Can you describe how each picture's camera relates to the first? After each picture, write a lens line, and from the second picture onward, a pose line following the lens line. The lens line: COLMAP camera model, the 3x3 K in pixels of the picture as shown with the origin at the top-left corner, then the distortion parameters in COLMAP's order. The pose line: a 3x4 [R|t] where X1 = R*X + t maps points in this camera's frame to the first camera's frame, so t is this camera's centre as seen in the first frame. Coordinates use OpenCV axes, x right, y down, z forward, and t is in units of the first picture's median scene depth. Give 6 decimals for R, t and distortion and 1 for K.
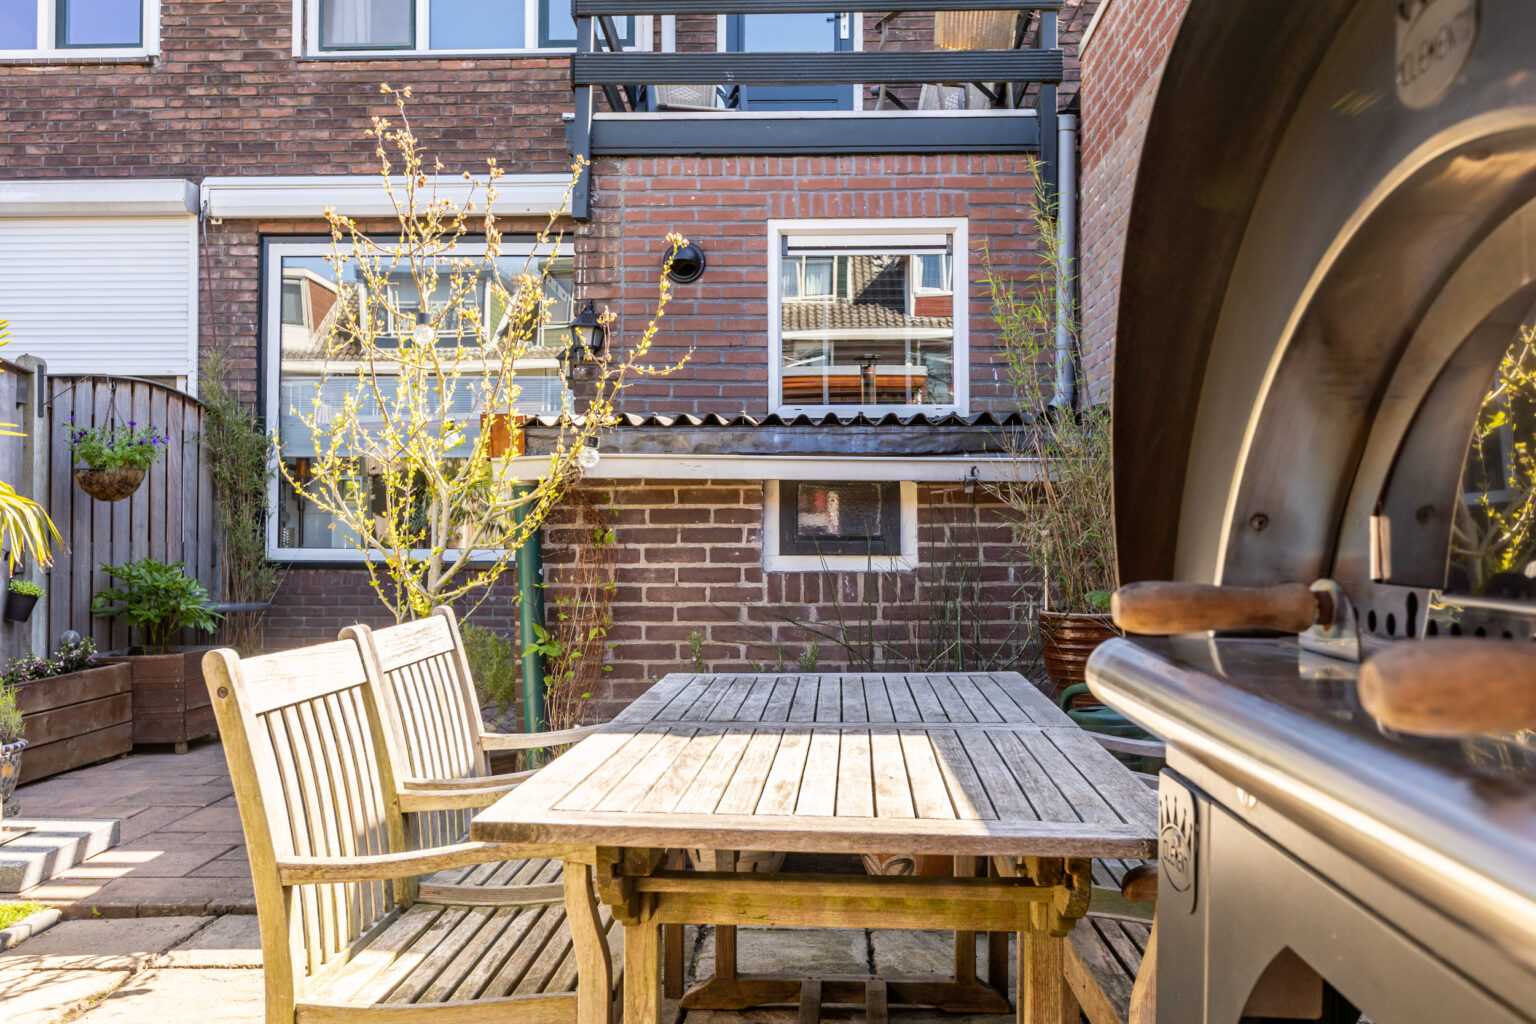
lens RADIAL K [[1321.0, 0, 769.1], [0, 1321.0, 514.1], [0, 0, 1]] dist [0.000344, 0.010605]
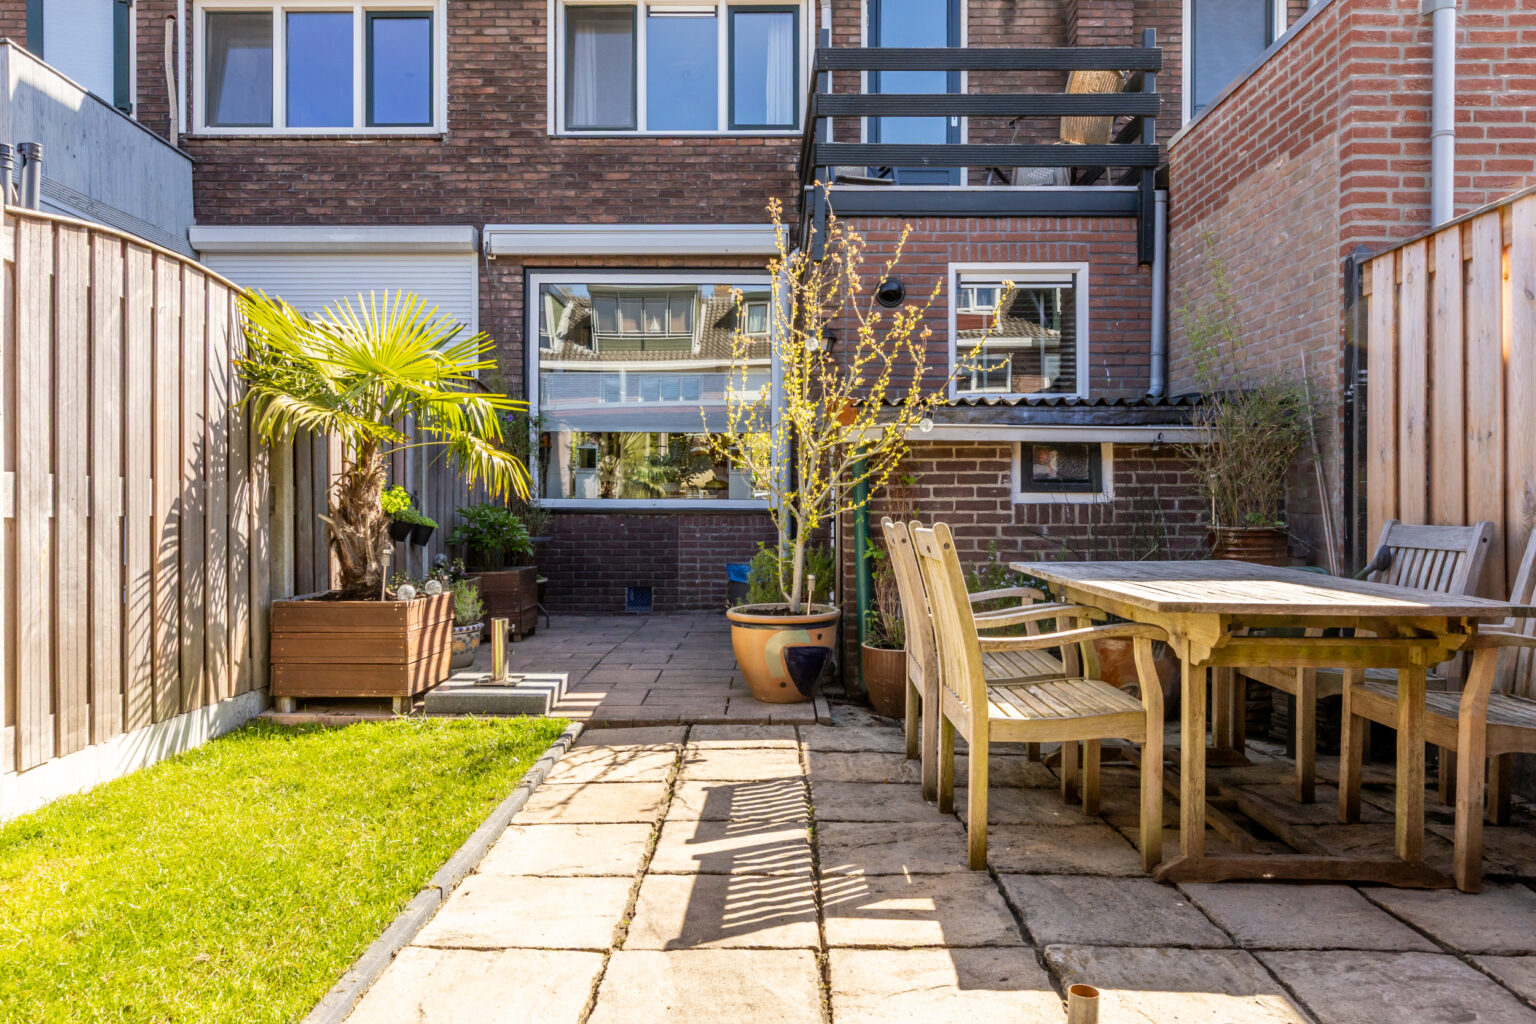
lens RADIAL K [[1064.0, 0, 776.4], [0, 1064.0, 511.1], [0, 0, 1]] dist [0.000847, 0.004902]
pose [[0.999348, -0.000846, 0.036090, -0.166871], [0.000008, 0.999731, 0.023214, 0.012959], [-0.036100, -0.023199, 0.999079, -0.103928]]
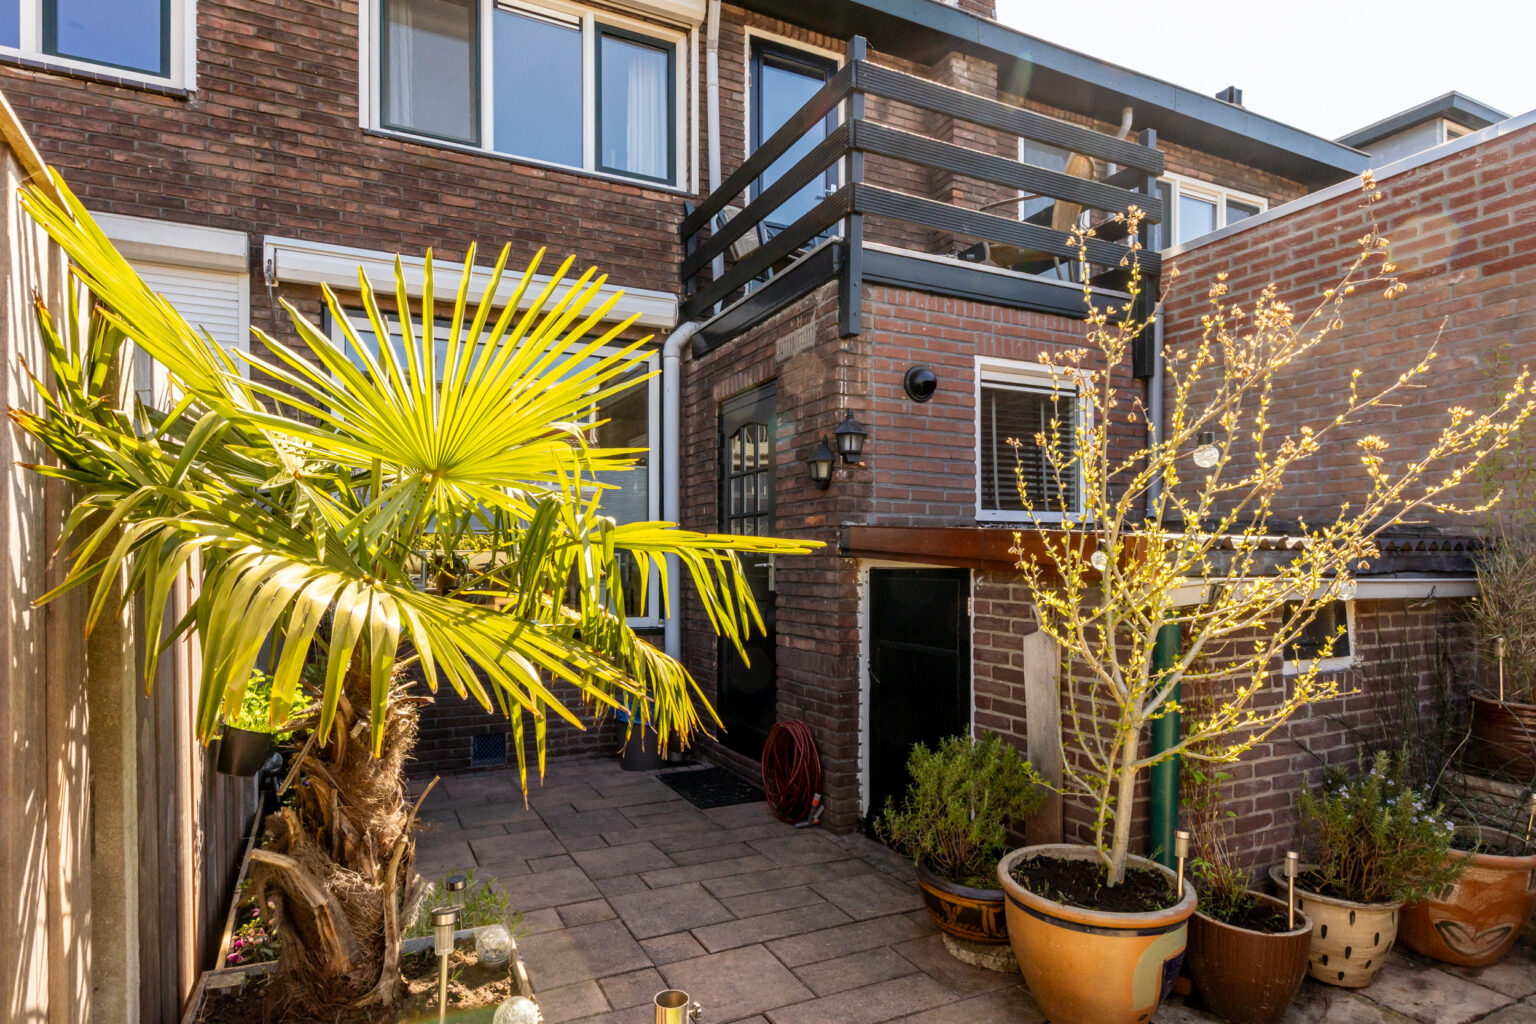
lens RADIAL K [[838.6, 0, 750.5], [0, 838.6, 560.3], [0, 0, 1]] dist [-0.003228, 0.000924]
pose [[0.886429, -0.001187, 0.462864, -0.392333], [-0.006284, 0.999874, 0.014598, -0.034120], [-0.462823, -0.015848, 0.886309, 0.306597]]
